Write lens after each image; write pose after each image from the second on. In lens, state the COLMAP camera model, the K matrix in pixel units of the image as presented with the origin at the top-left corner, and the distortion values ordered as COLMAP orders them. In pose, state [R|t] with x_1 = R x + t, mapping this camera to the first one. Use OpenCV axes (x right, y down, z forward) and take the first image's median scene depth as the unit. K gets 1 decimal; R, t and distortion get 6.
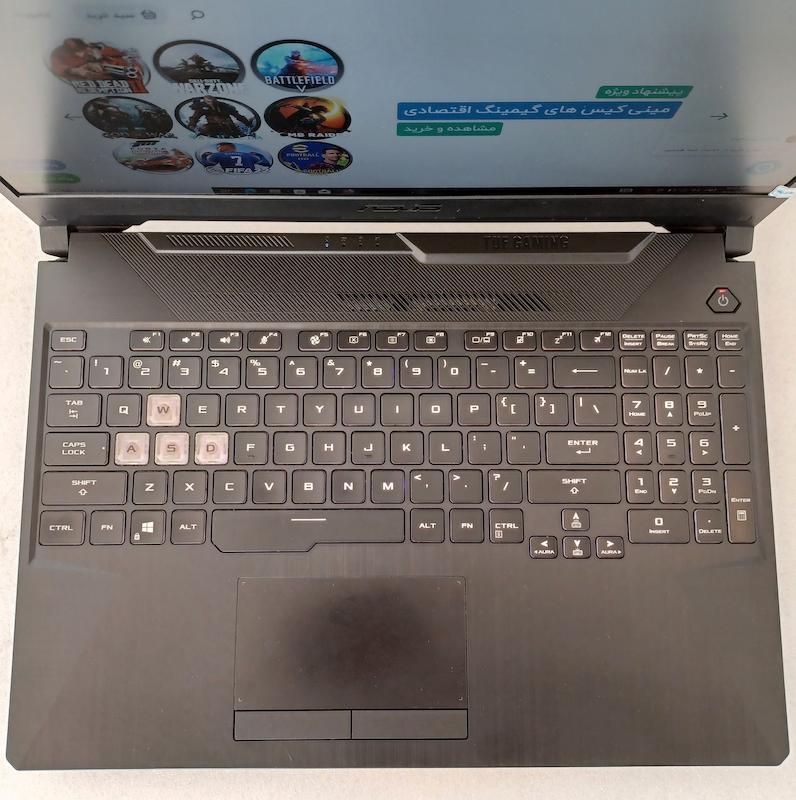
lens RADIAL K [[789.9, 0, 396.7], [0, 789.9, 428.0], [0, 0, 1]] dist [0.053752, -0.113490]
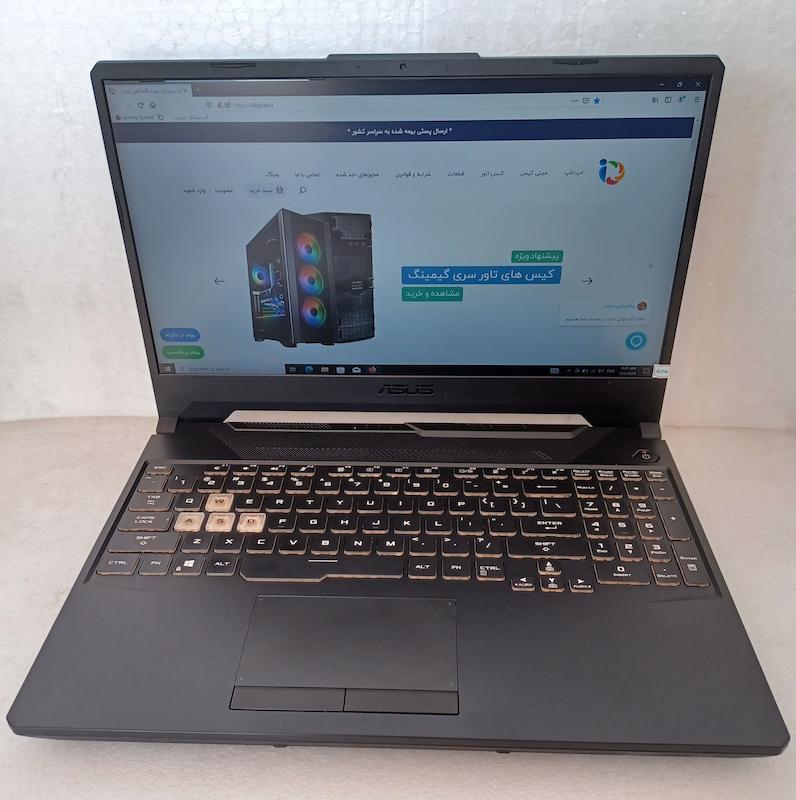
lens RADIAL K [[806.6, 0, 398.0], [0, 806.6, 400.0], [0, 0, 1]] dist [0.005134, -0.017792]
pose [[0.998955, 0.000182, -0.045715, 0.056557], [-0.034606, 0.656422, -0.753600, 0.857108], [0.029871, 0.754394, 0.655742, 0.023024]]
